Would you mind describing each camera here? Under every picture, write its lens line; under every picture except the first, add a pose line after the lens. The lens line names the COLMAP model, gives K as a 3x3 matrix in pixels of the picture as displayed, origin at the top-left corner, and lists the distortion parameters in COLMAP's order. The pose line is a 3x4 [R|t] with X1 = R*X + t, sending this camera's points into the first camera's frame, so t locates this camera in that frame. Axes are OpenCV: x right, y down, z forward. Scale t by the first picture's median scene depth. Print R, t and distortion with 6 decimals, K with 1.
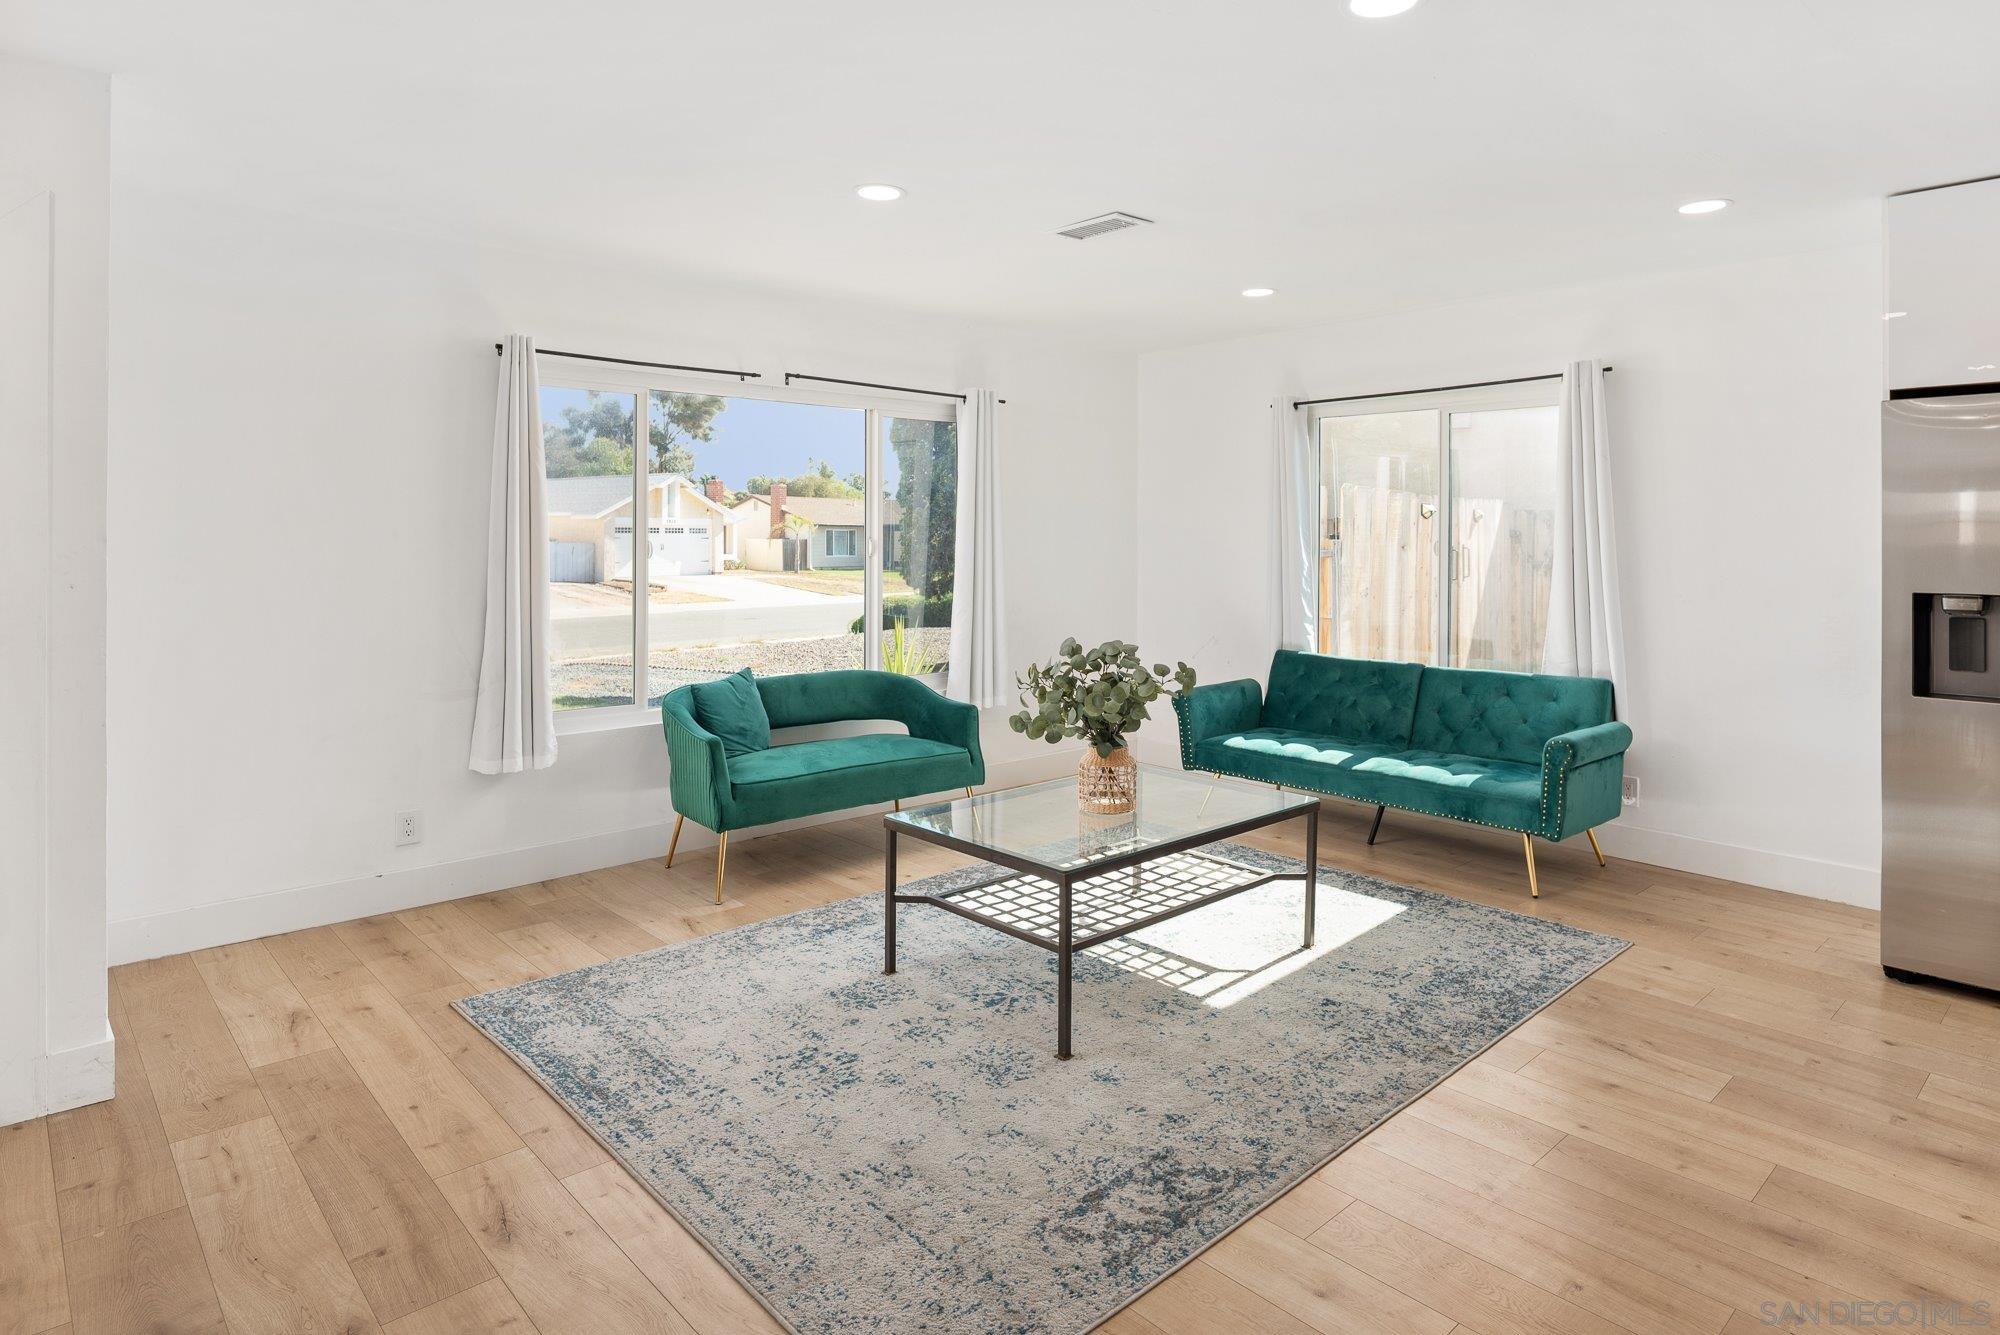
lens RADIAL K [[1122.1, 0, 981.9], [0, 1122.1, 526.2], [0, 0, 1]] dist [-0.006968, -0.002741]
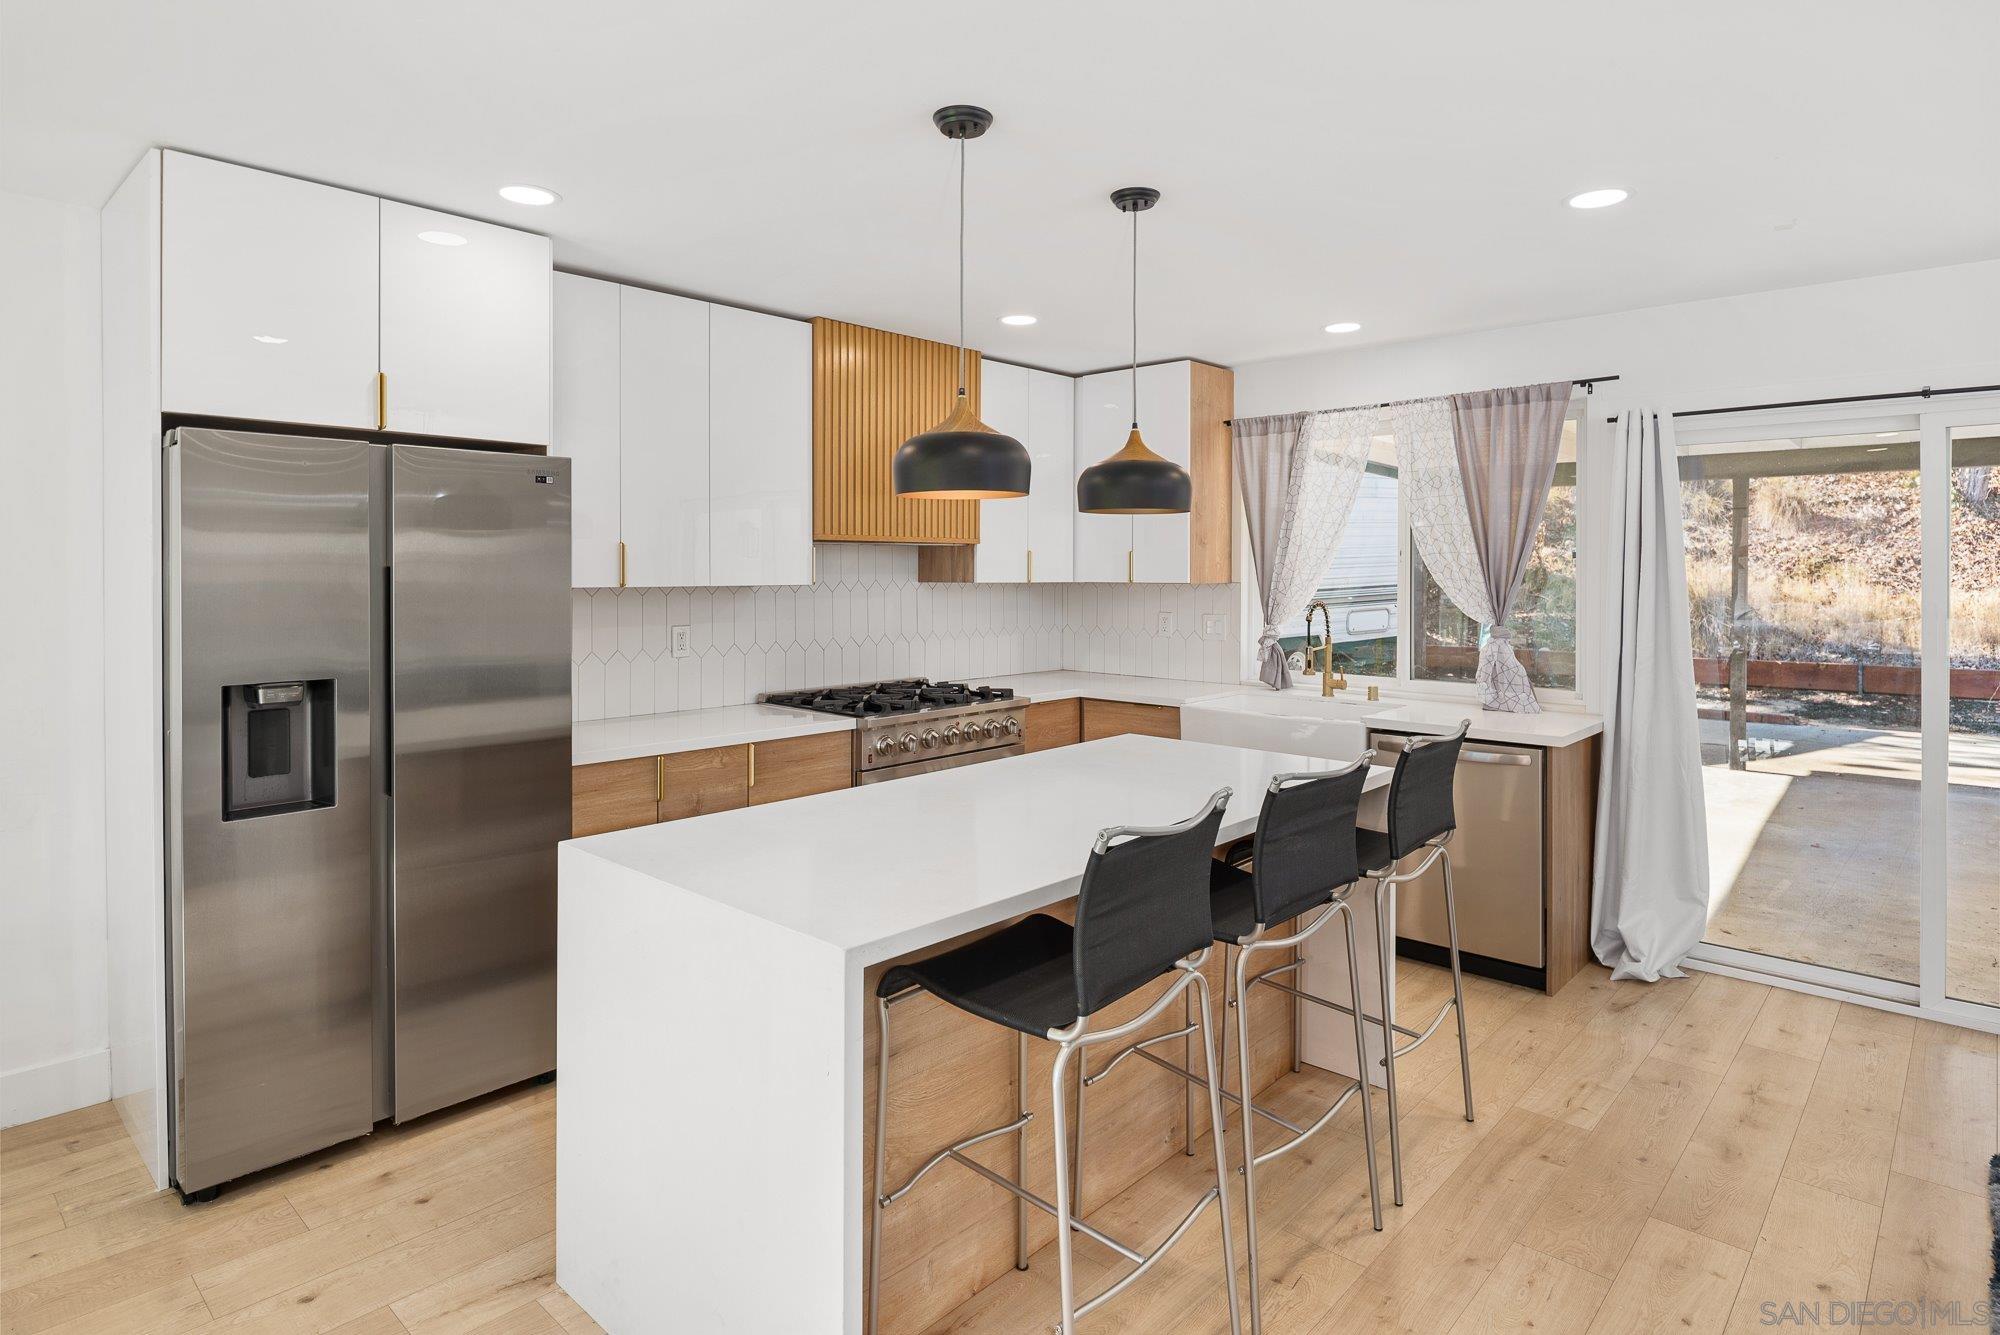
lens RADIAL K [[1078.1, 0, 1009.8], [0, 1078.1, 578.0], [0, 0, 1]] dist [-0.021275, -0.000400]
pose [[-0.091876, -0.013379, 0.995681, 0.049657], [-0.012375, 0.999848, 0.012293, -0.023606], [-0.995694, -0.011193, -0.092028, 0.412119]]
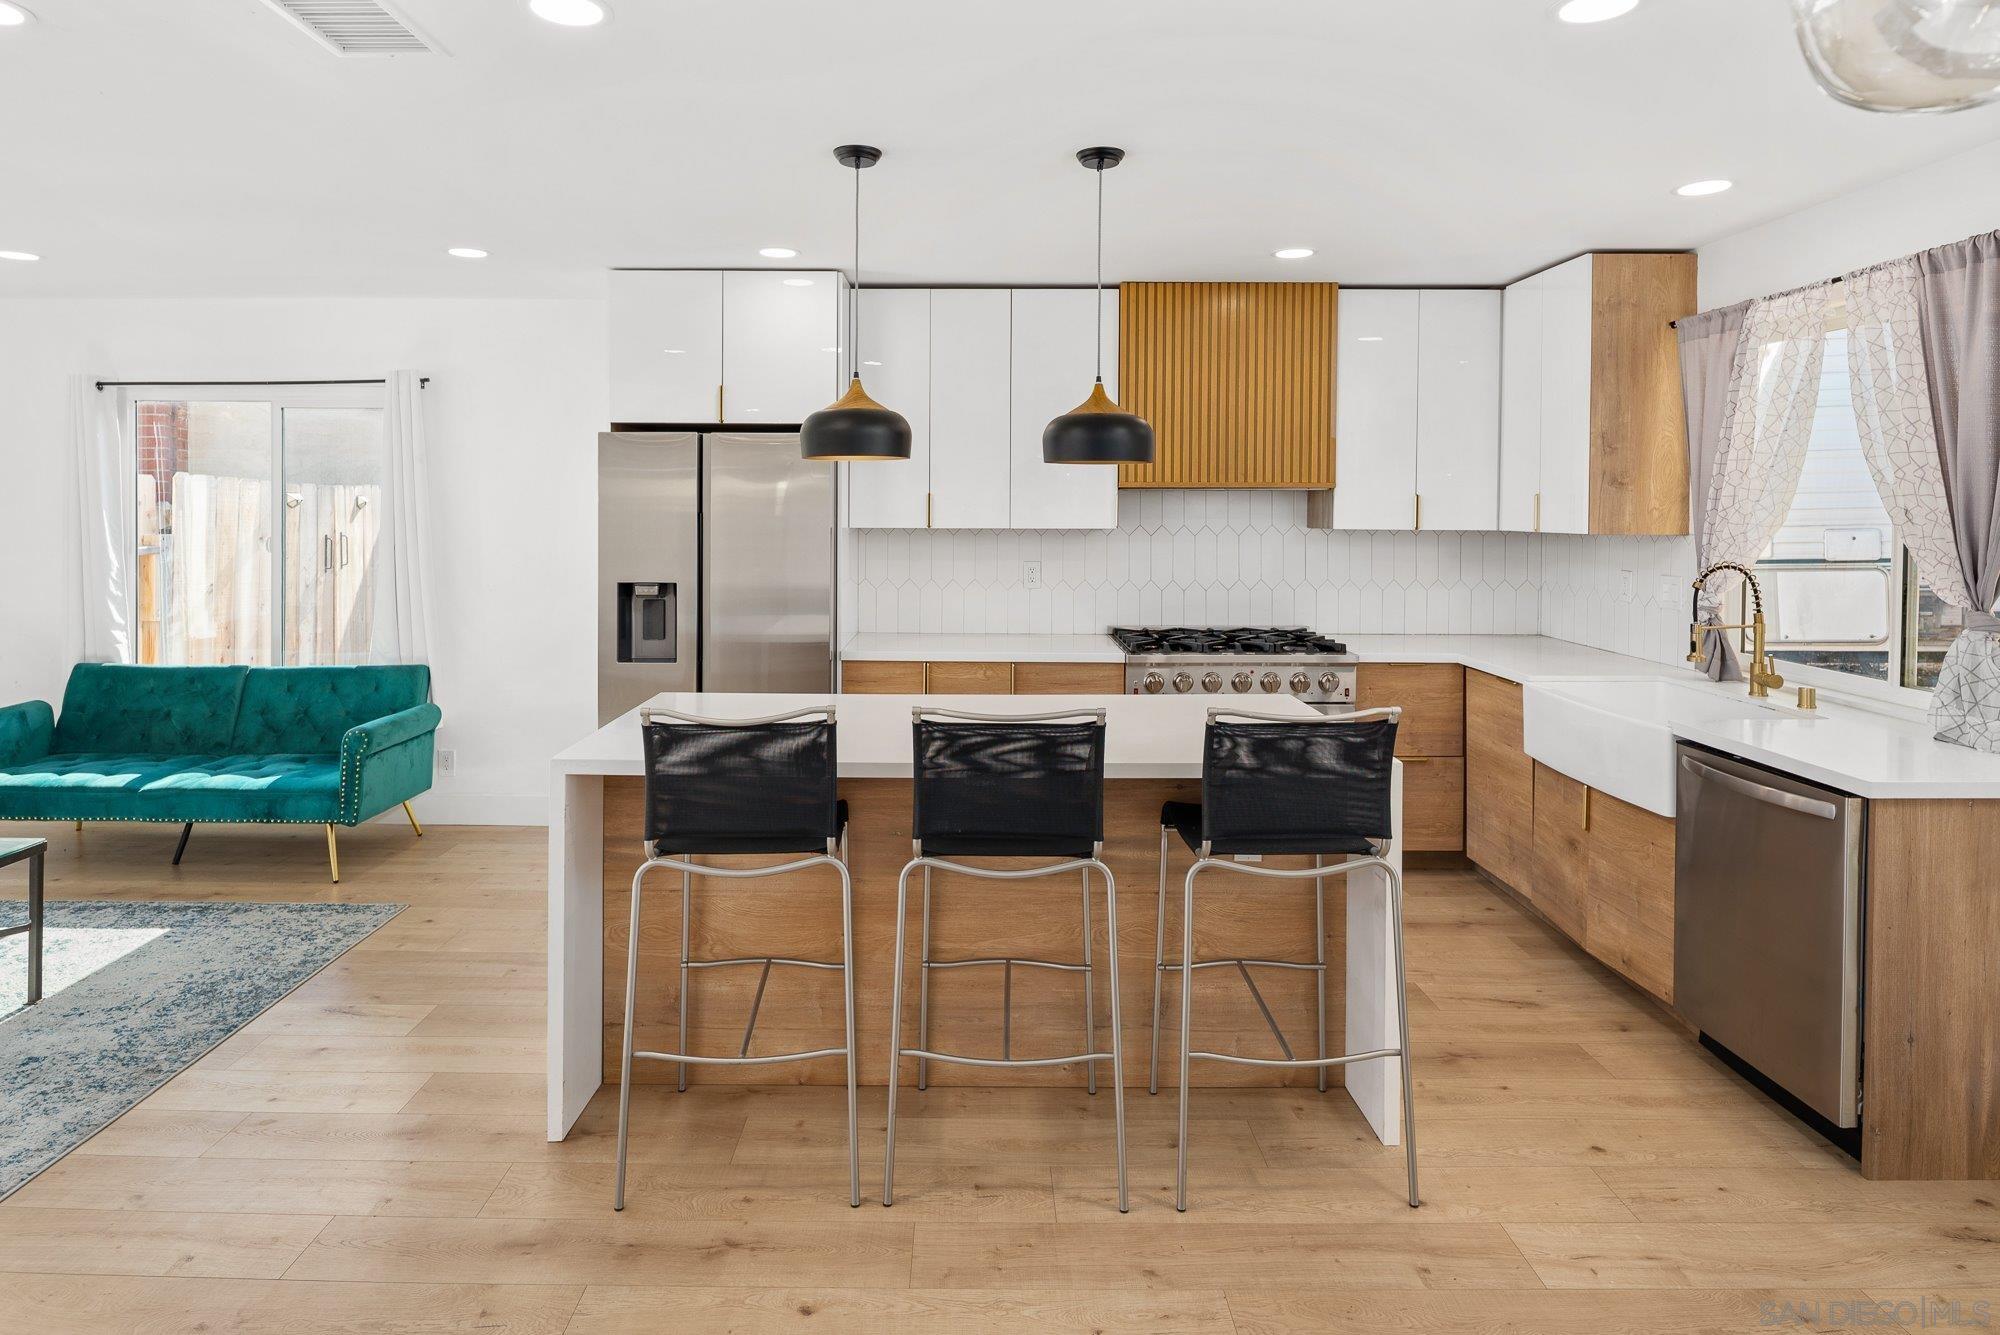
lens RADIAL K [[1122.1, 0, 981.9], [0, 1122.1, 526.2], [0, 0, 1]] dist [-0.006968, -0.002741]
pose [[0.670989, -0.016615, 0.741281, 0.125081], [-0.007251, 0.999554, 0.028967, -0.036853], [-0.741431, -0.024811, 0.670570, -0.143265]]
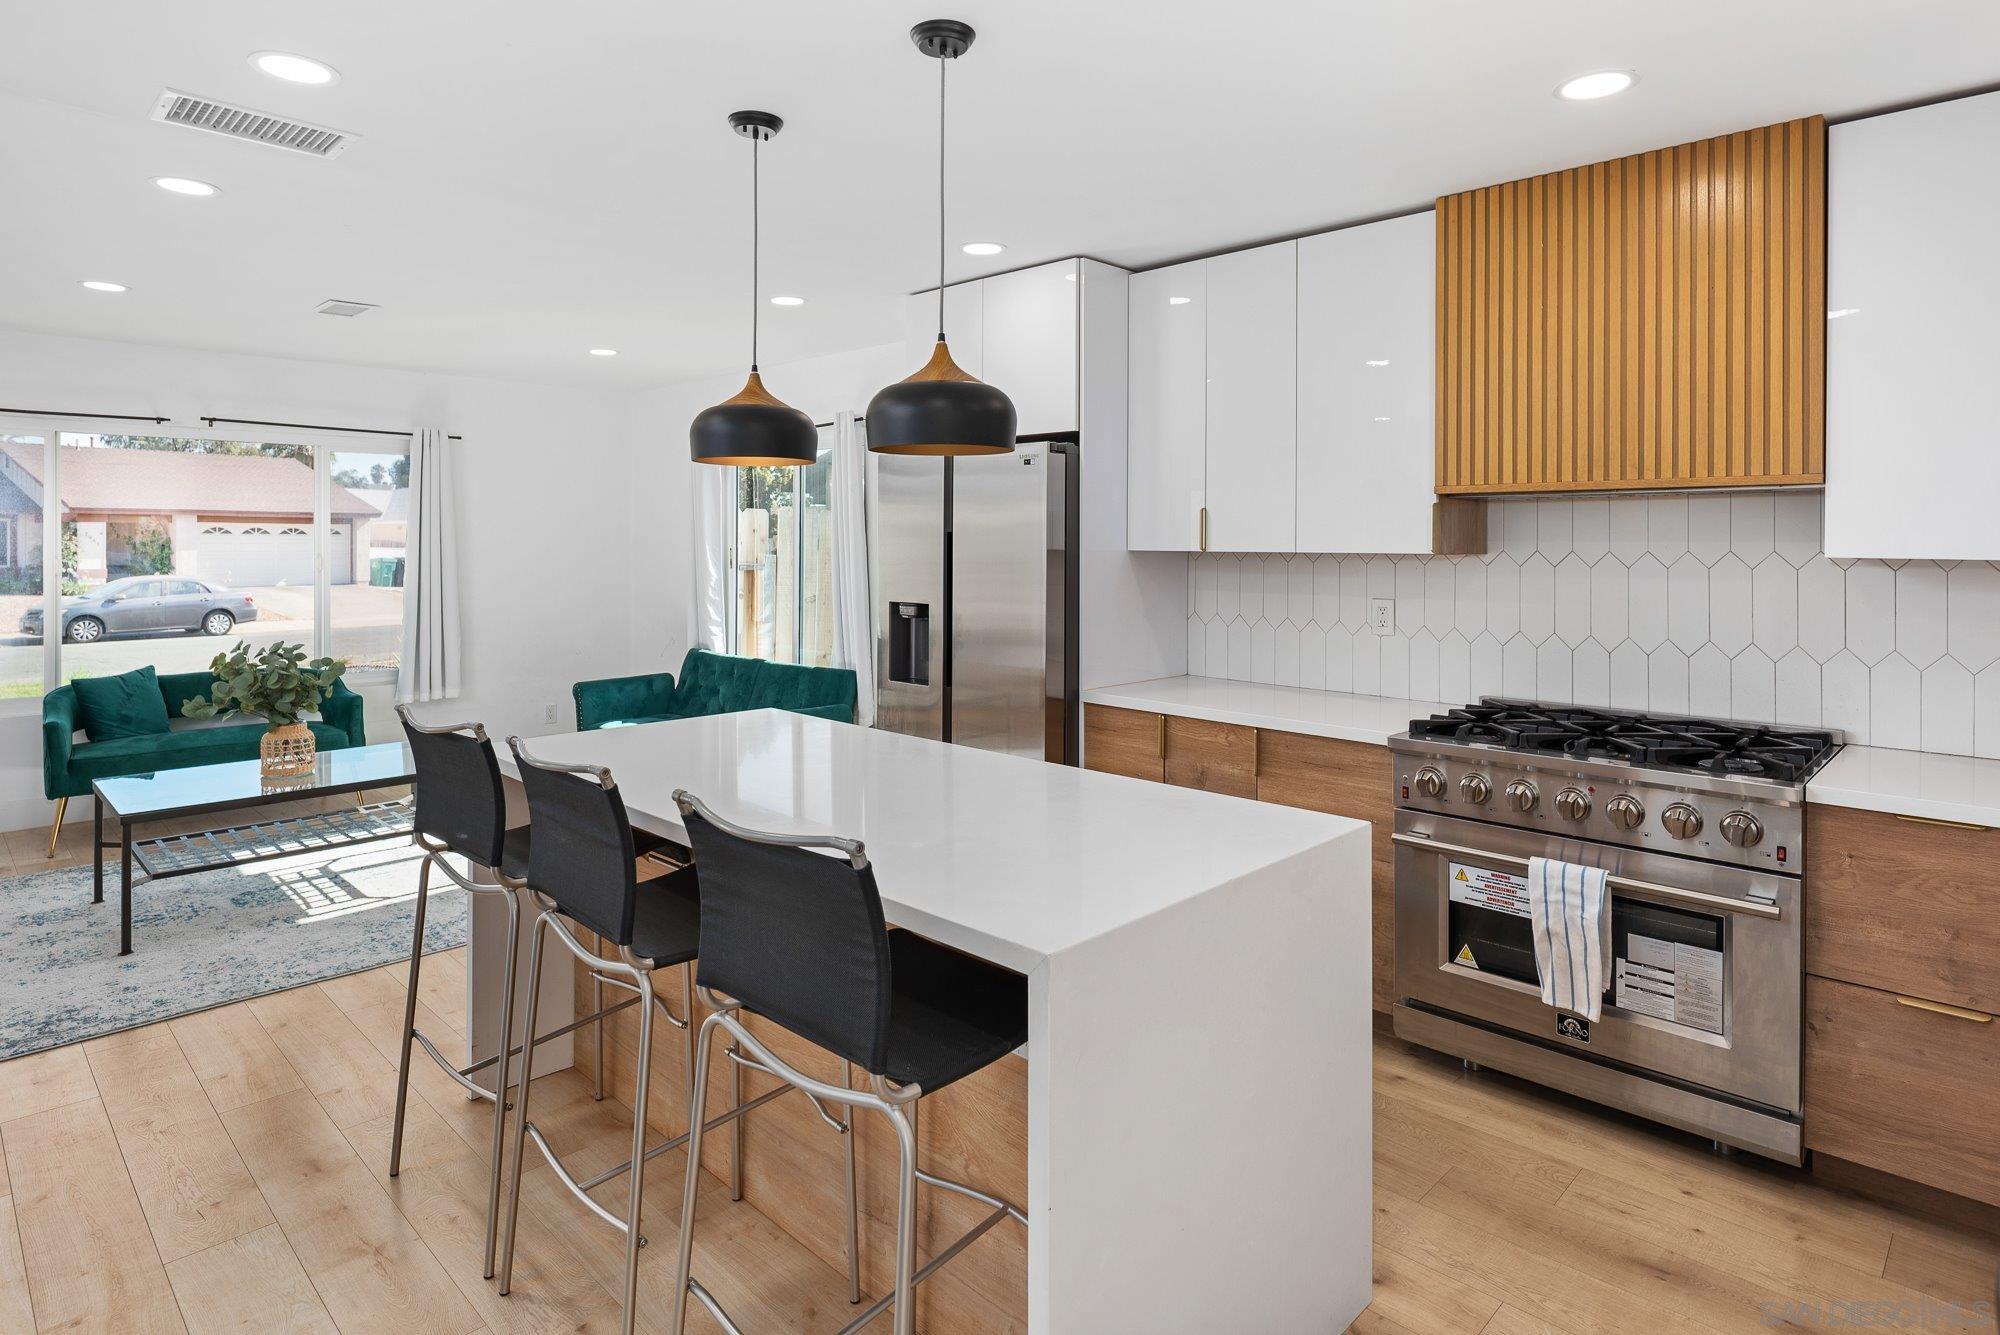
lens RADIAL K [[1087.1, 0, 990.6], [0, 1087.1, 546.2], [0, 0, 1]] dist [-0.002847, -0.002573]
pose [[0.998474, -0.002033, 0.055186, 0.692521], [0.001247, 0.999897, 0.014266, -0.019665], [-0.055209, -0.014175, 0.998374, -0.228190]]
